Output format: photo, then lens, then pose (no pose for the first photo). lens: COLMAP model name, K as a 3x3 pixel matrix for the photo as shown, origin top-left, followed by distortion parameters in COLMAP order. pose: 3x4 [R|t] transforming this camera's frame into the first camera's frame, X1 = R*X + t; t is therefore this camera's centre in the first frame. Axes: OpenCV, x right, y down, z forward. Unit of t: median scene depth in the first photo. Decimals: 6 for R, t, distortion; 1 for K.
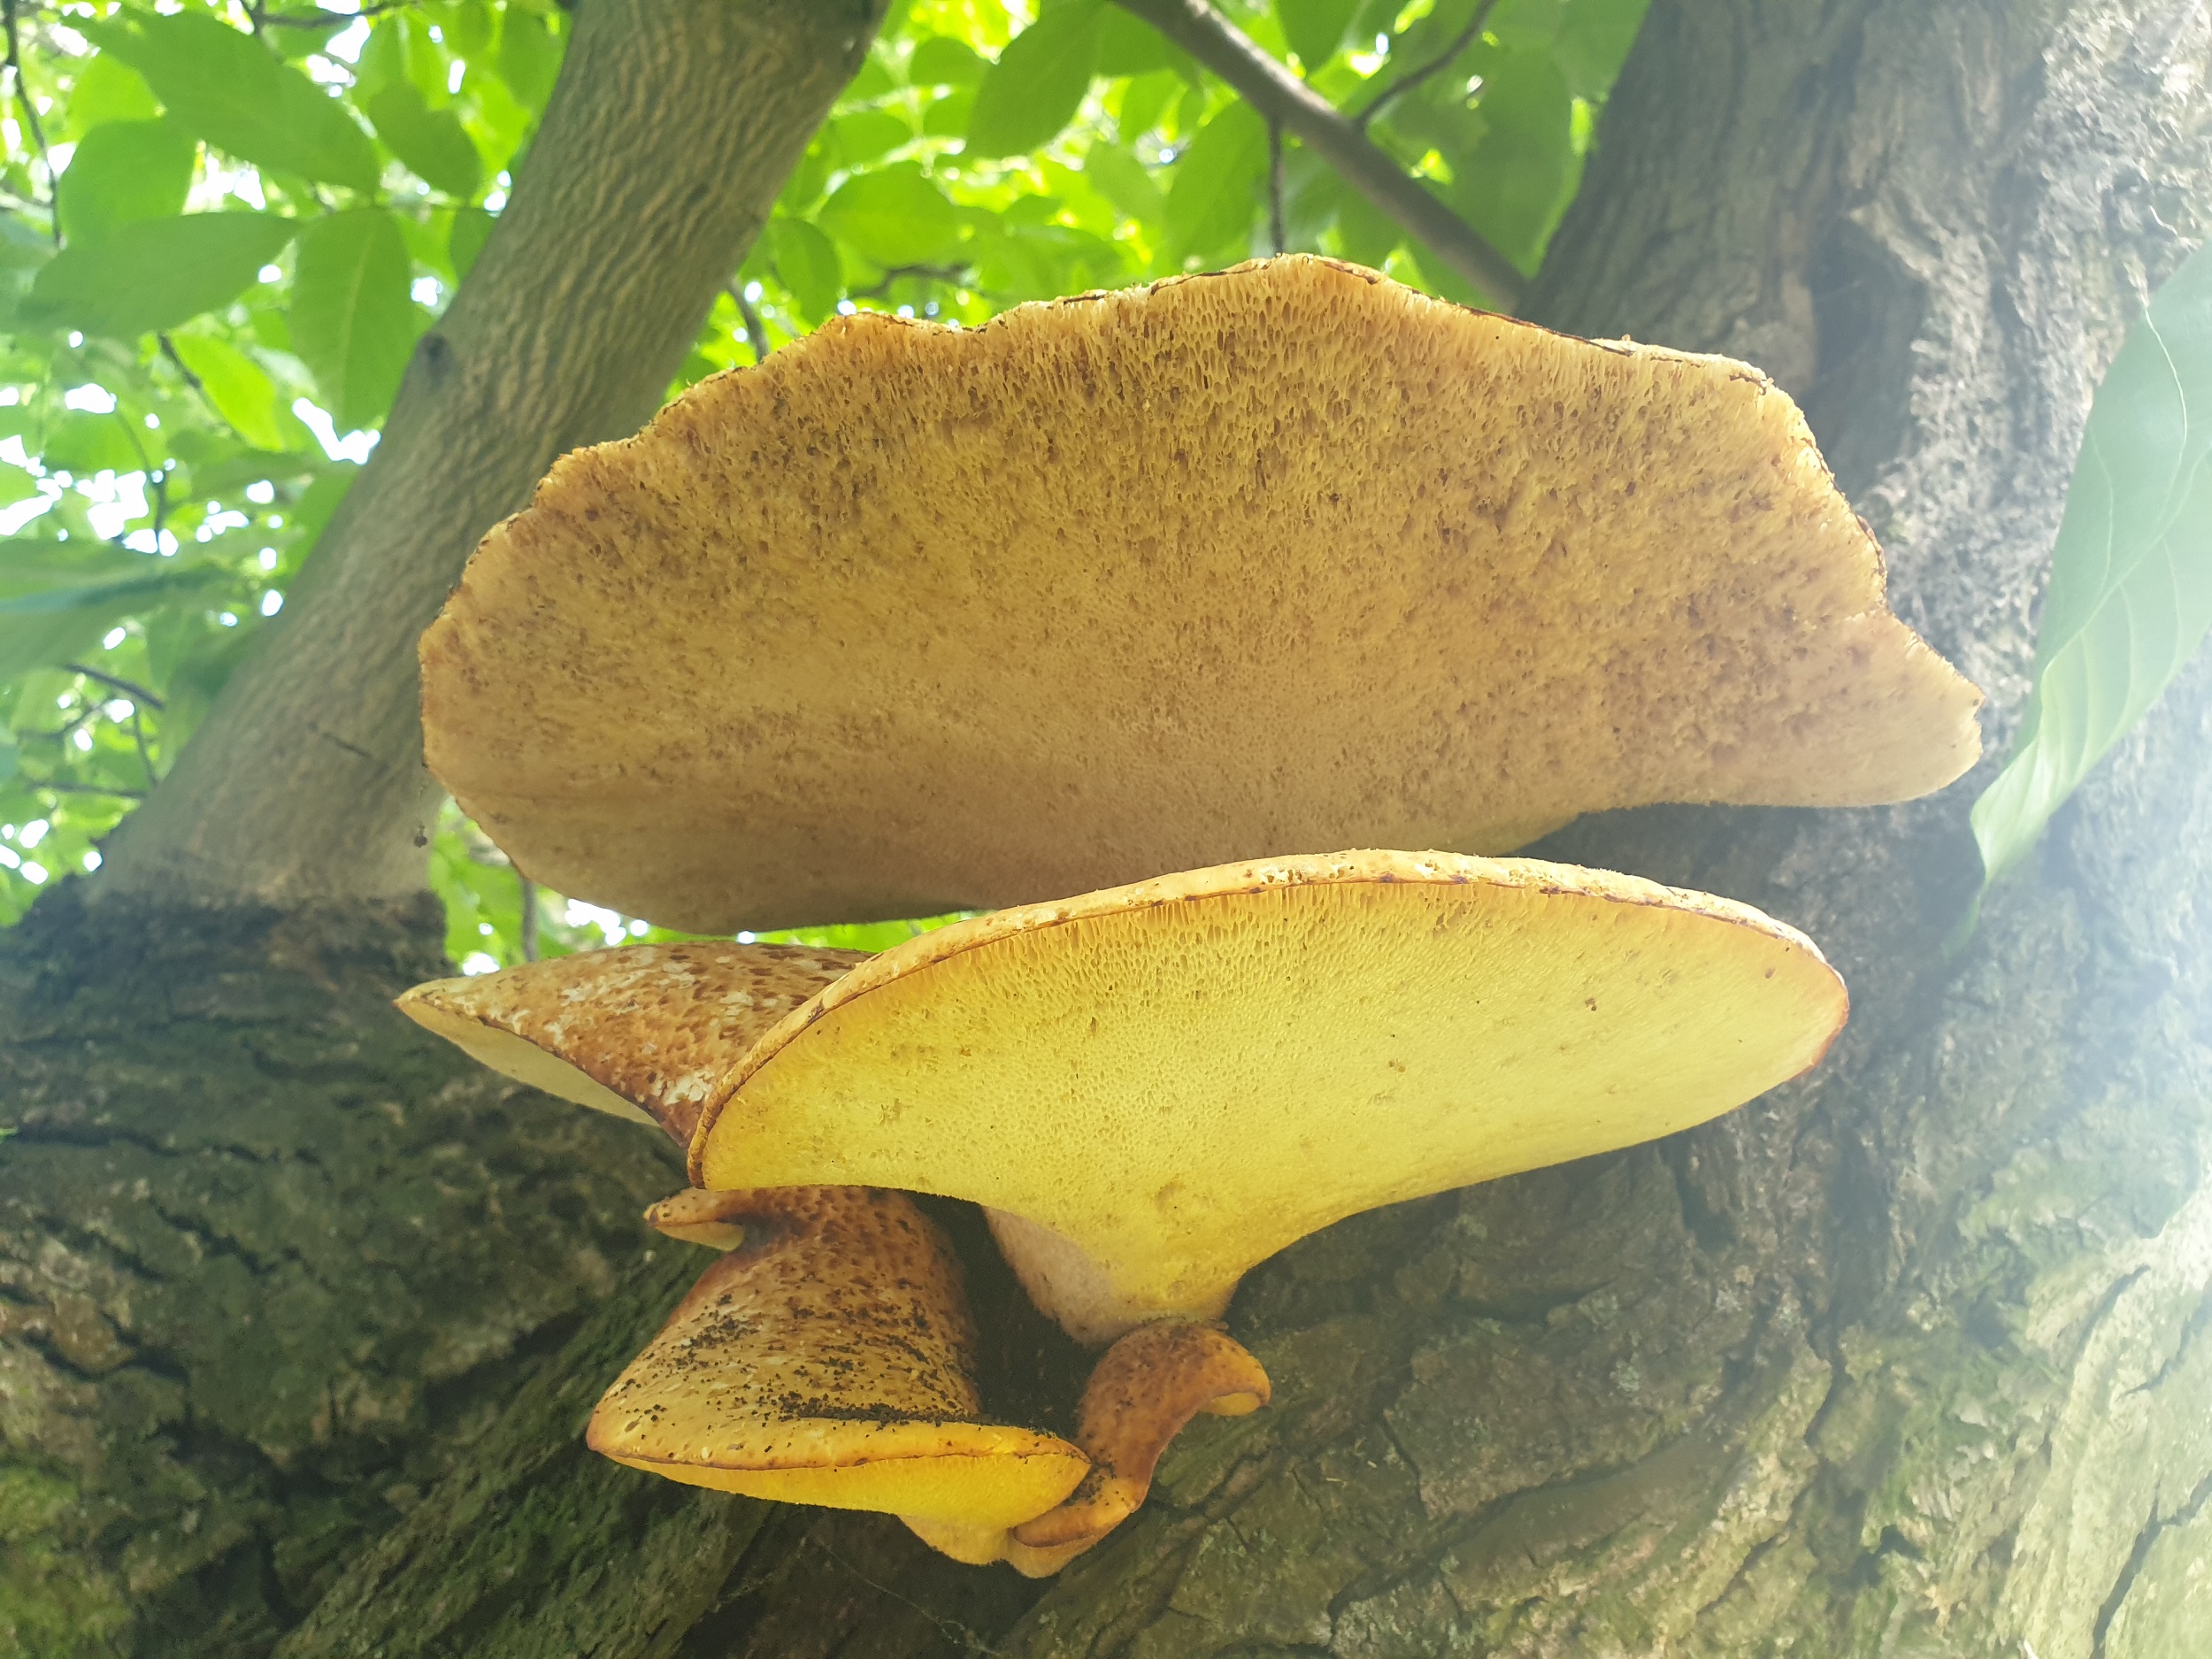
lens RADIAL K [[1759.2, 0, 1106.0], [0, 1759.2, 829.5], [0, 0, 1]] dist [-0.116336, 0.122449]
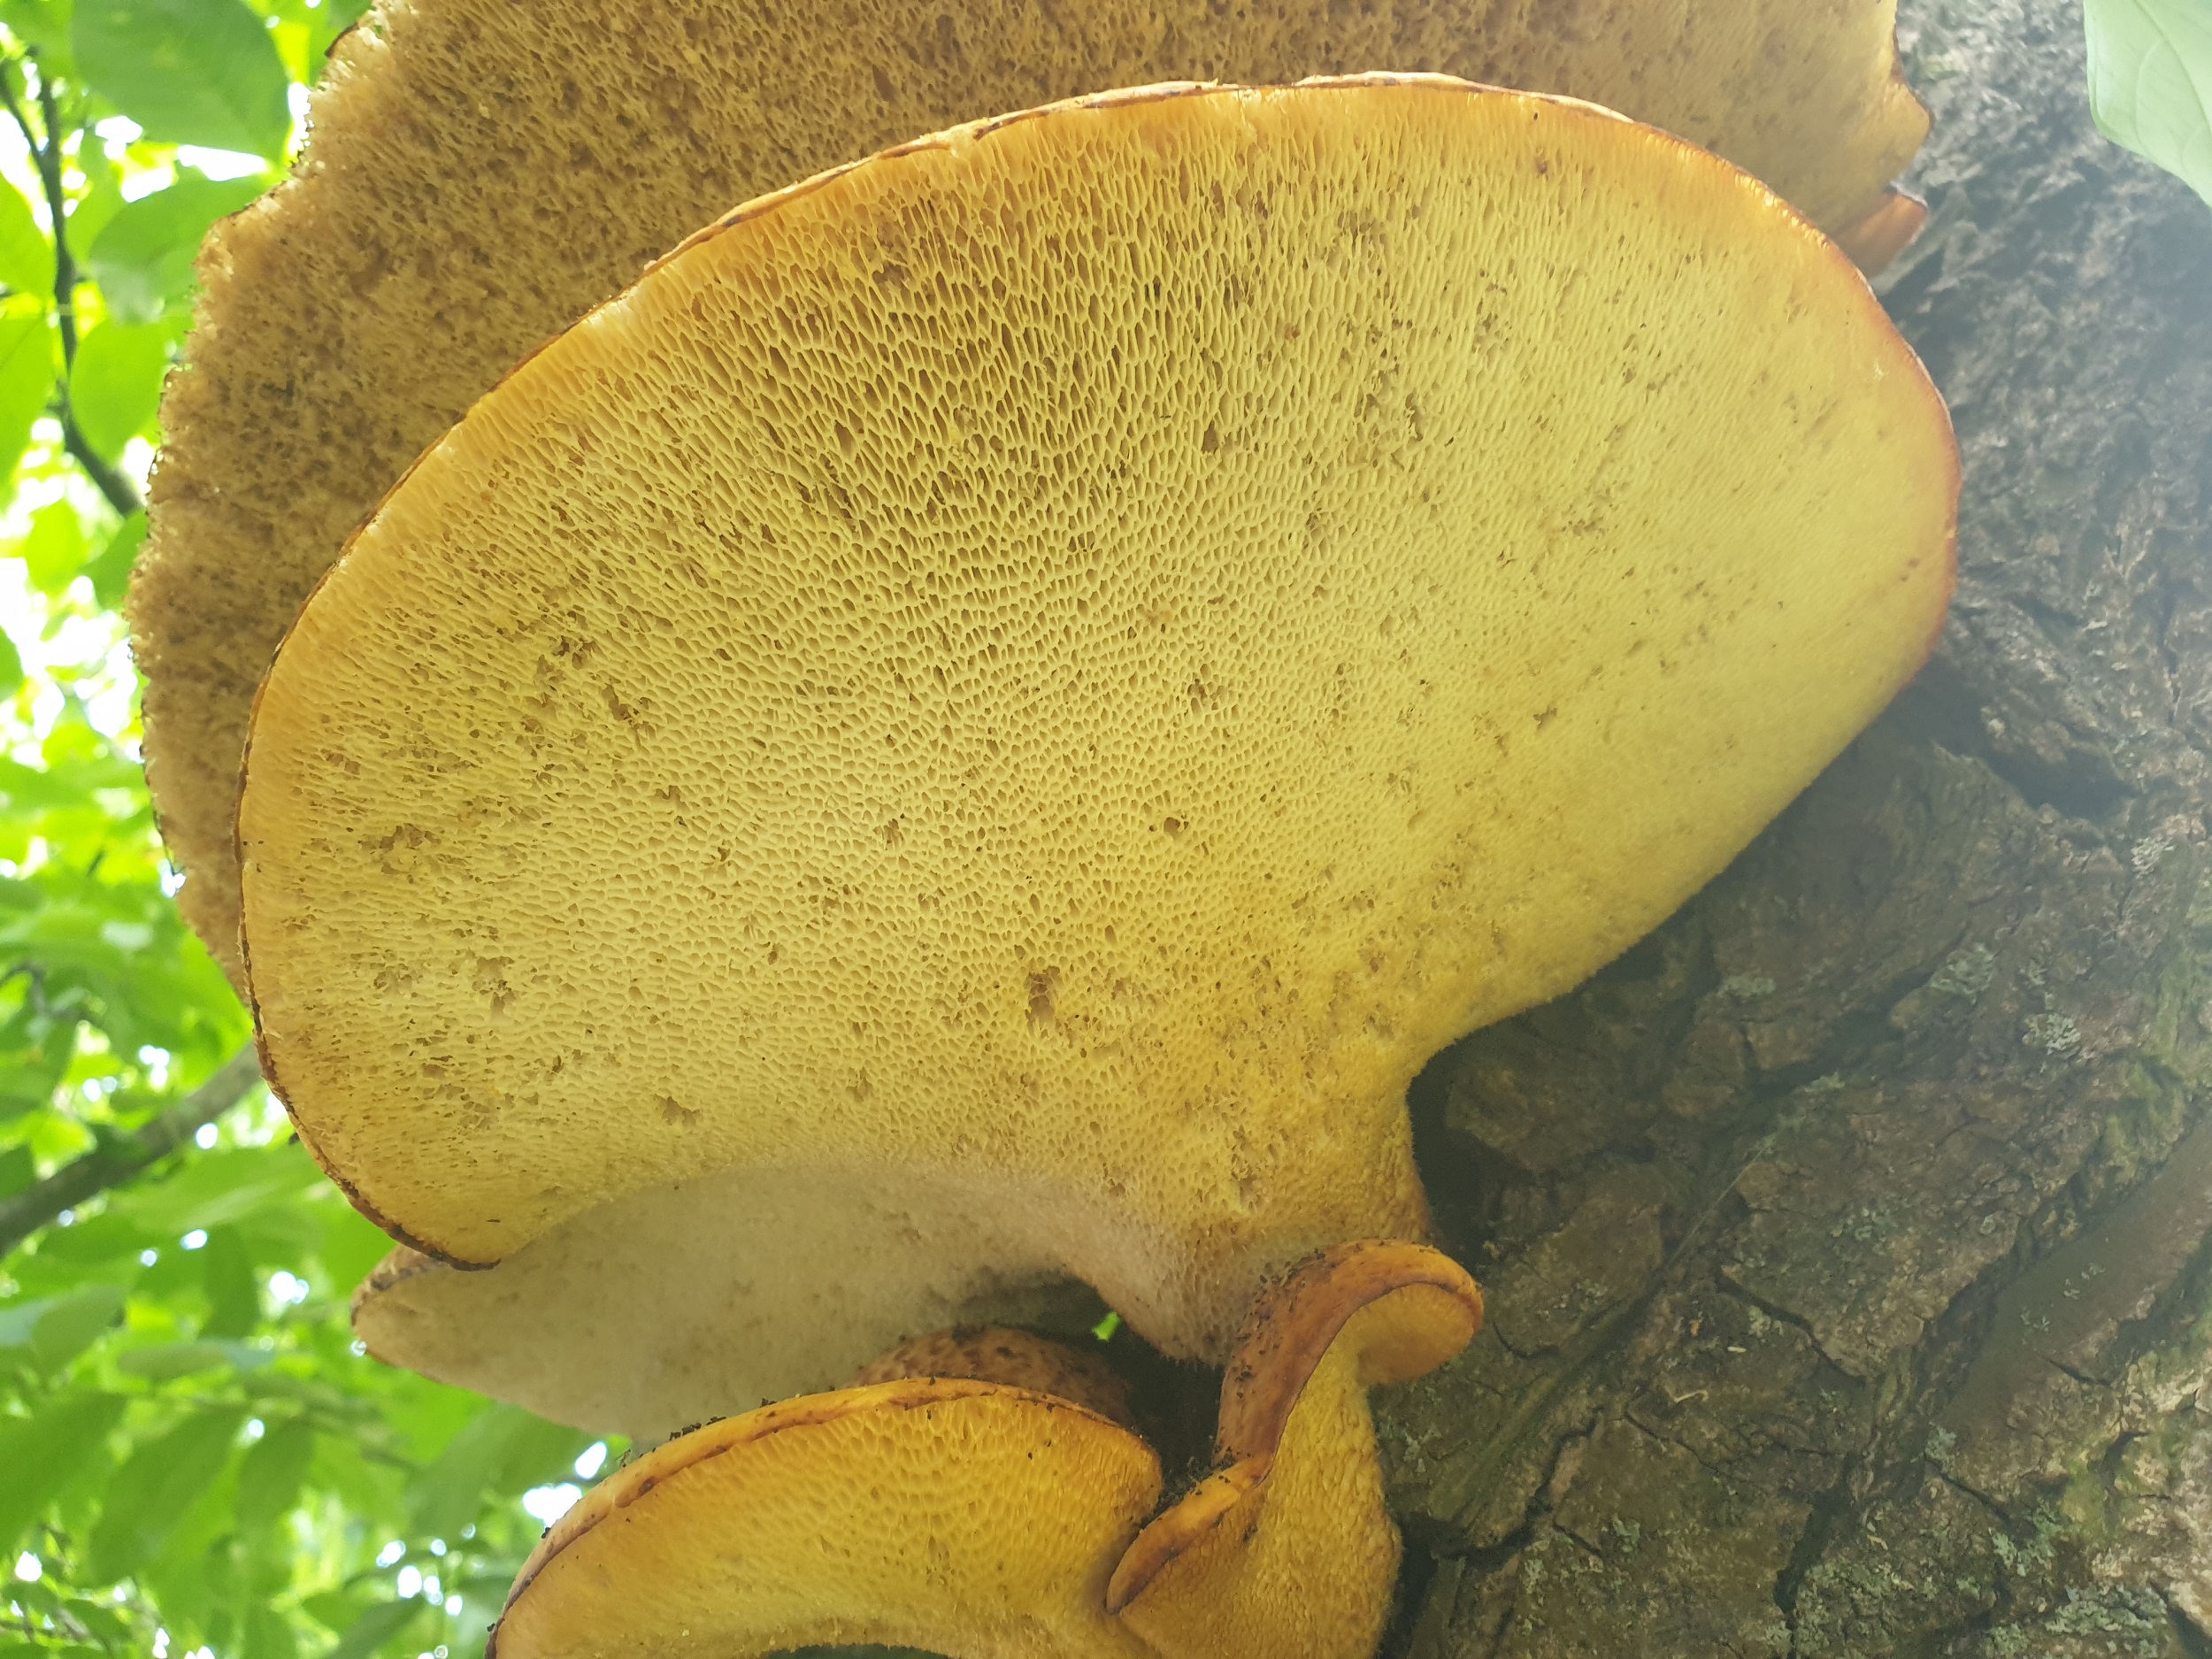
lens RADIAL K [[1773.2, 0, 1051.4], [0, 1773.2, 796.2], [0, 0, 1]] dist [-0.008144, -0.002445]
pose [[0.827901, -0.518500, -0.213863, 0.174384], [0.422634, 0.827390, -0.369873, 0.308689], [0.368728, 0.215833, 0.904133, 0.276088]]
